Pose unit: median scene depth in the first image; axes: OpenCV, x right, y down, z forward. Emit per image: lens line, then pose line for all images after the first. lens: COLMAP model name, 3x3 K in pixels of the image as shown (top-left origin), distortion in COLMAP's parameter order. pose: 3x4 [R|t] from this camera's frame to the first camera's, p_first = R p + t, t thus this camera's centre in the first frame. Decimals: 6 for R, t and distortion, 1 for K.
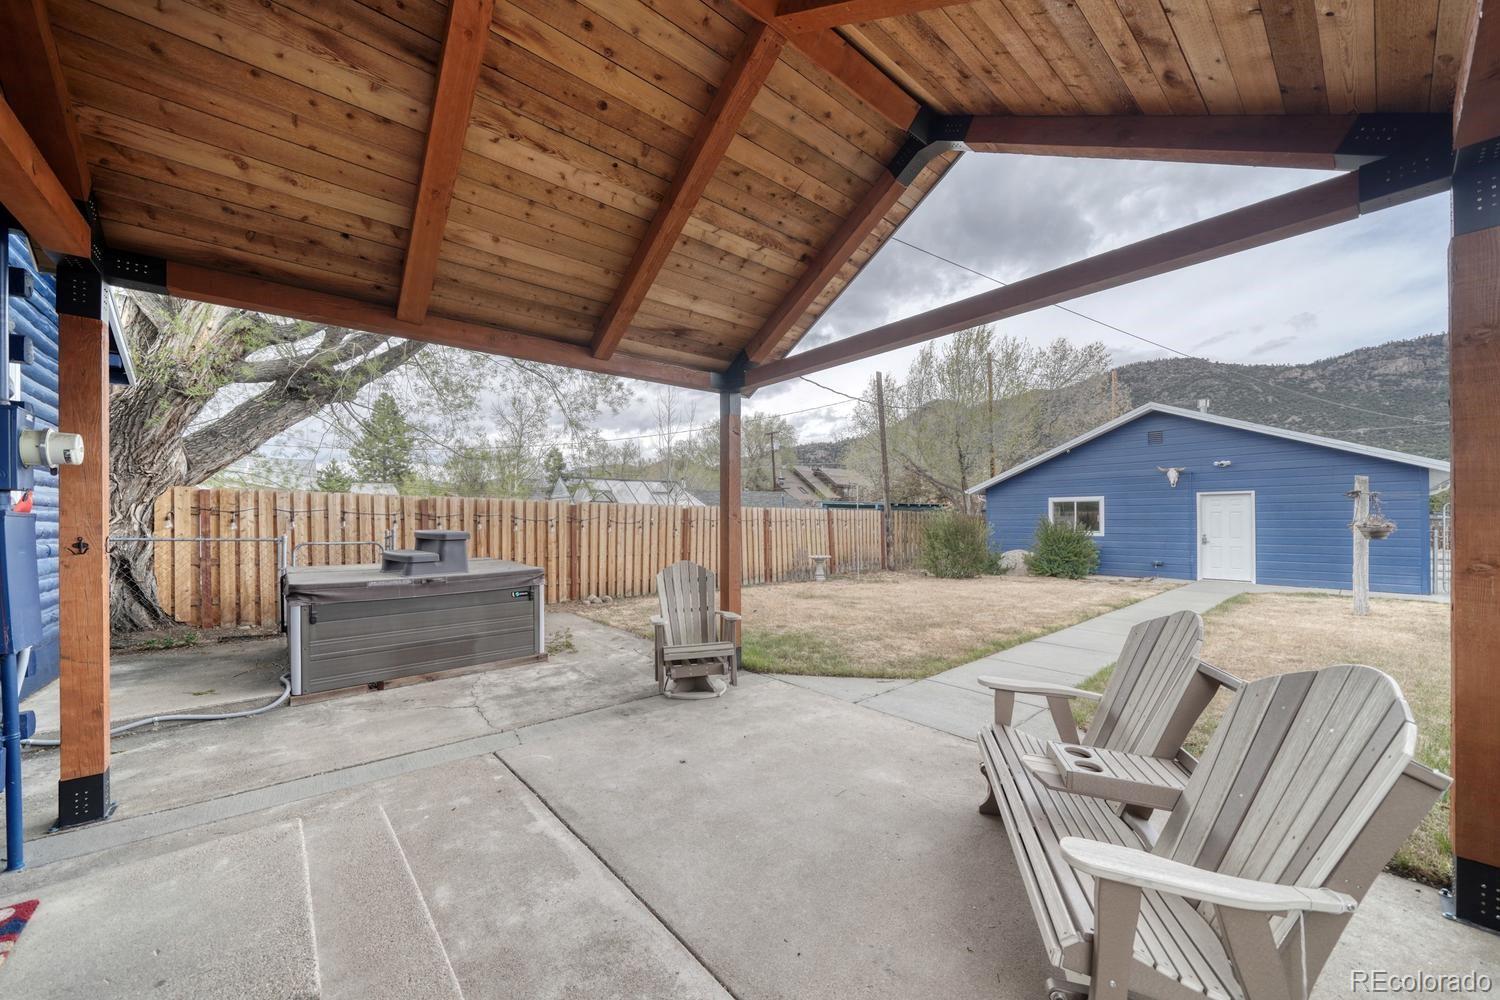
lens RADIAL K [[543.4, 0, 727.5], [0, 543.4, 527.7], [0, 0, 1]] dist [-0.002431, -0.000150]
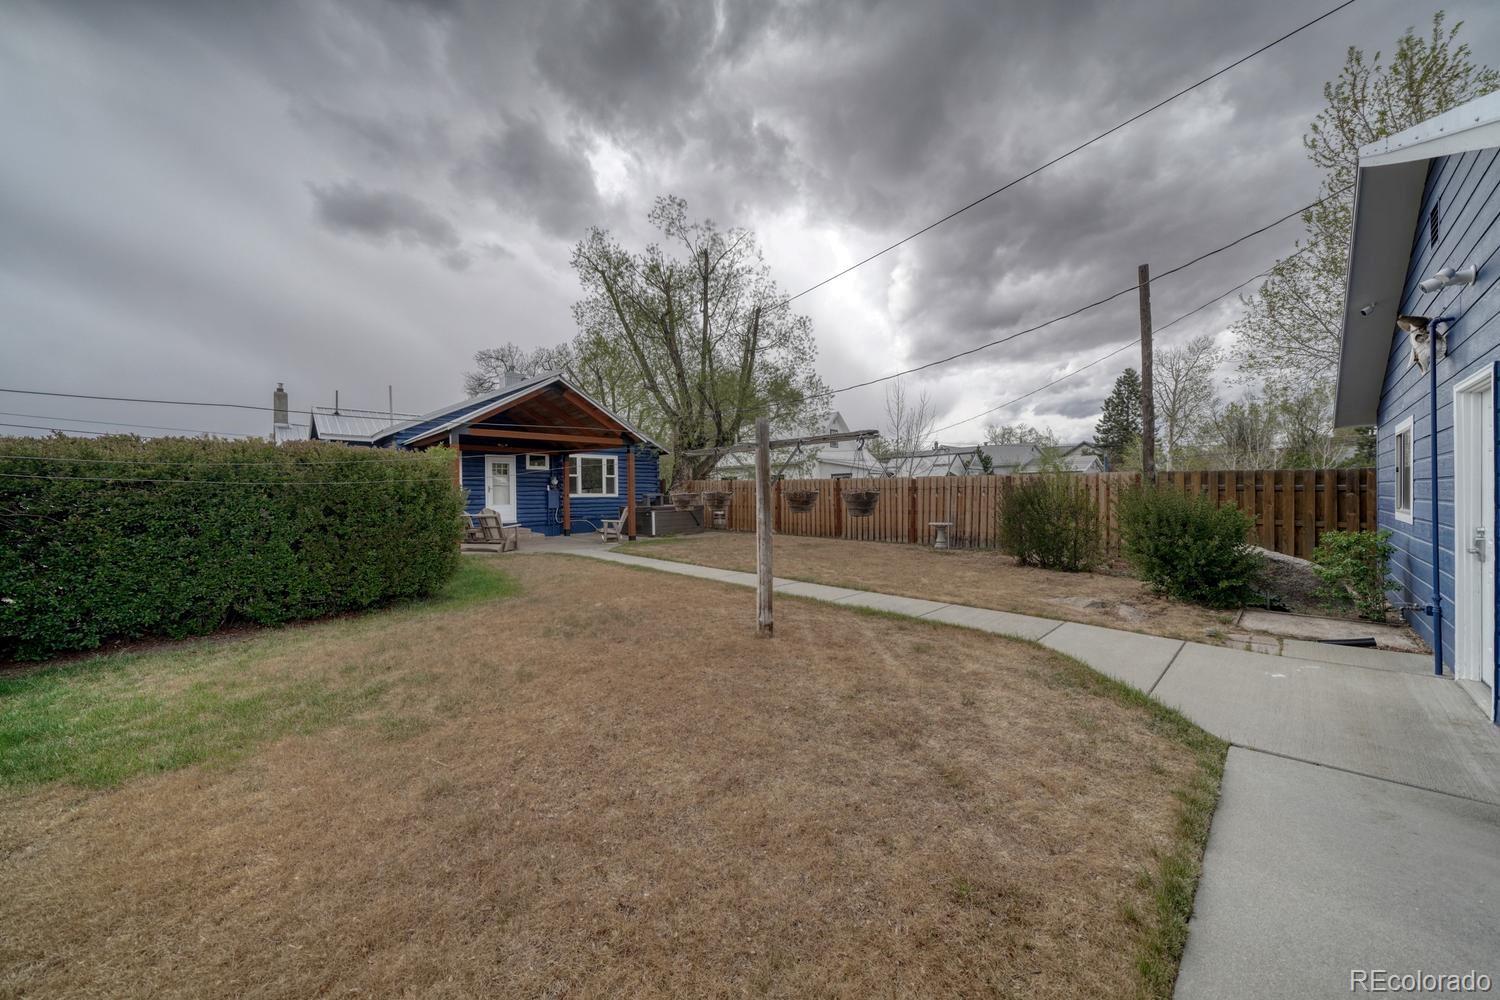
lens RADIAL K [[517.7, 0, 743.7], [0, 517.7, 500.1], [0, 0, 1]] dist [-0.001255, -0.000108]
pose [[0.071479, 0.014944, -0.997330, 1.929958], [-0.005949, 0.999876, 0.014555, -0.005603], [0.997424, 0.004893, 0.071559, 0.966041]]
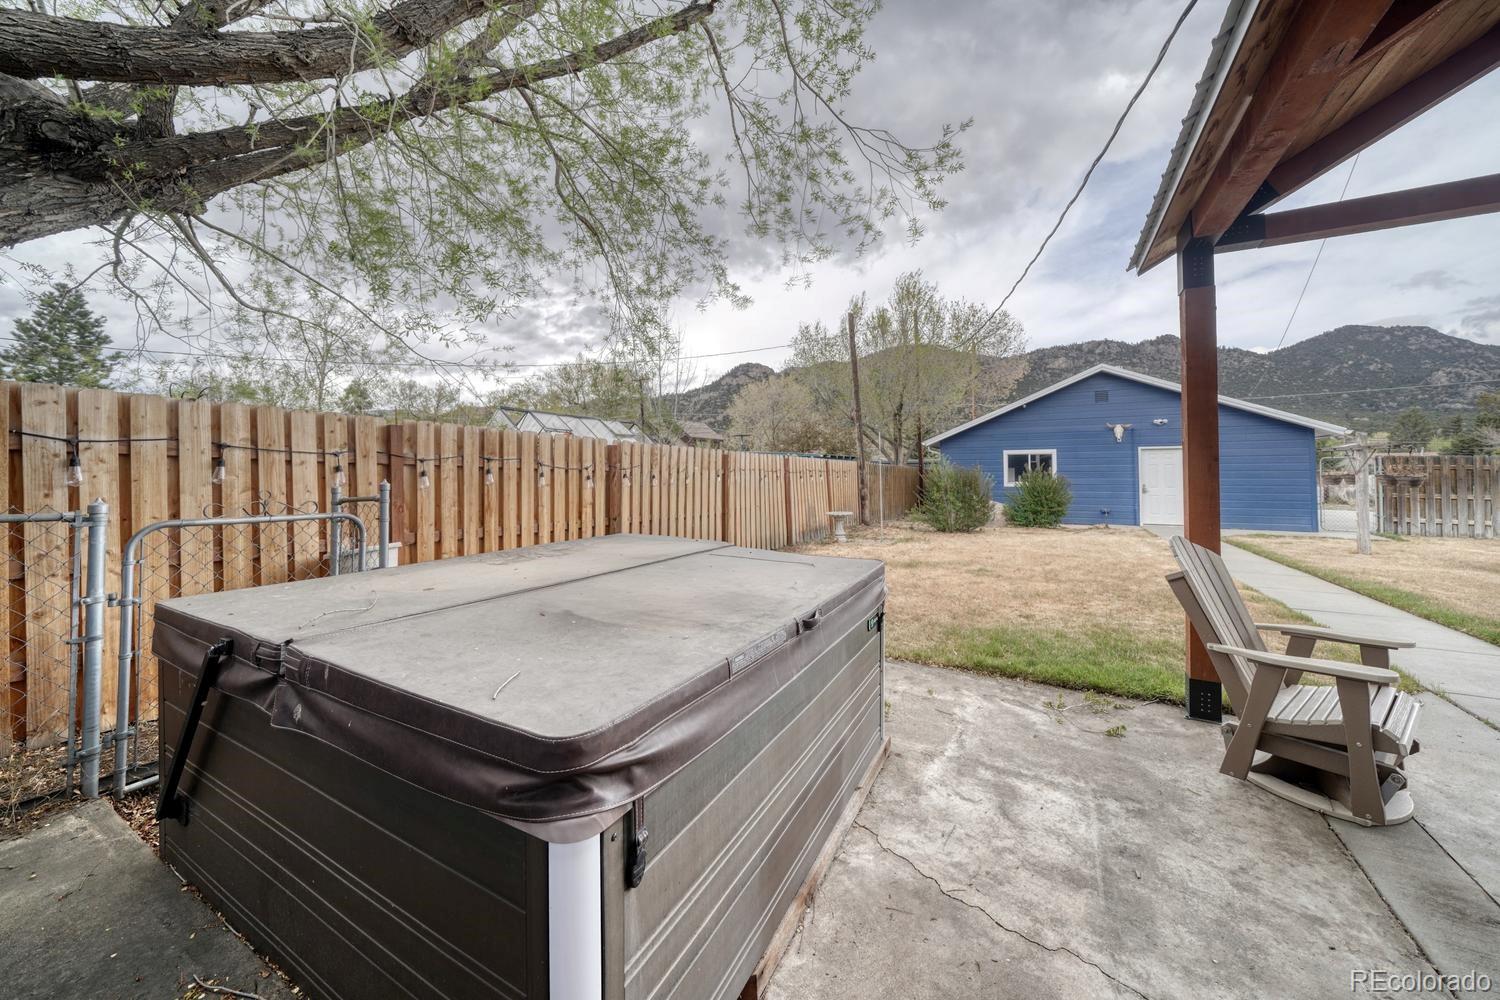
lens RADIAL K [[534.0, 0, 737.6], [0, 534.0, 472.4], [0, 0, 1]] dist [-0.001783, -0.000231]
pose [[0.929389, 0.001048, 0.369100, -0.462987], [0.005645, 0.999839, -0.017051, 0.001897], [-0.369059, 0.017930, 0.929233, 0.438937]]
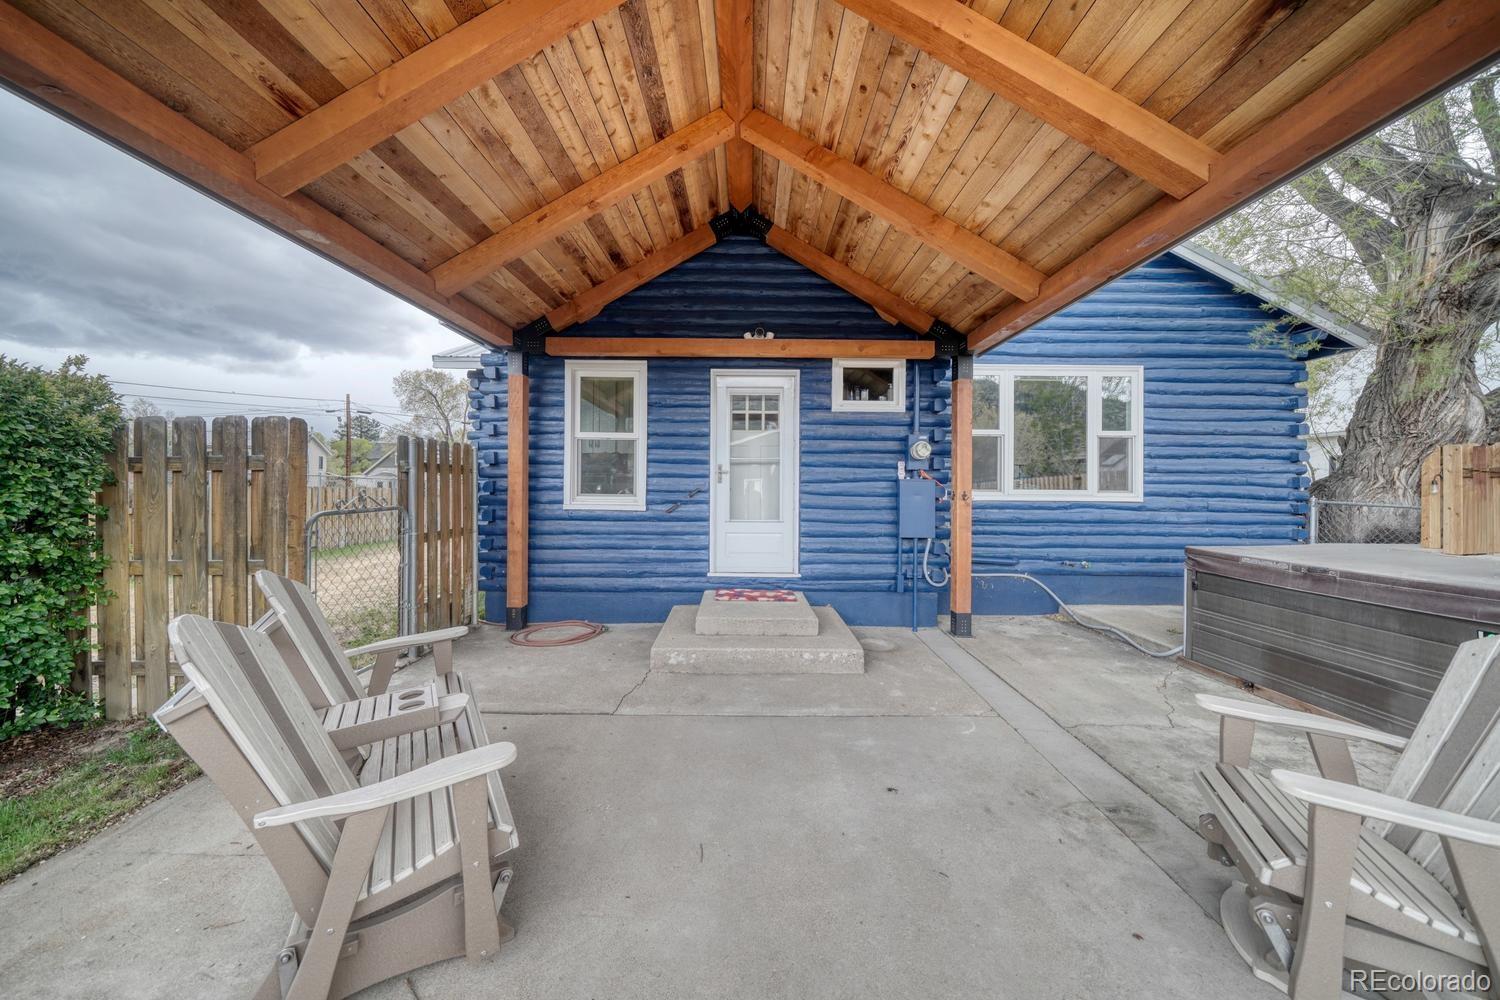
lens RADIAL K [[513.6, 0, 748.9], [0, 513.6, 496.1], [0, 0, 1]] dist [-0.000950, -0.000109]
pose [[-0.630640, 0.014702, -0.775936, 0.259617], [-0.012510, 0.999498, 0.029105, -0.004387], [0.775975, 0.028061, -0.630140, 0.549091]]
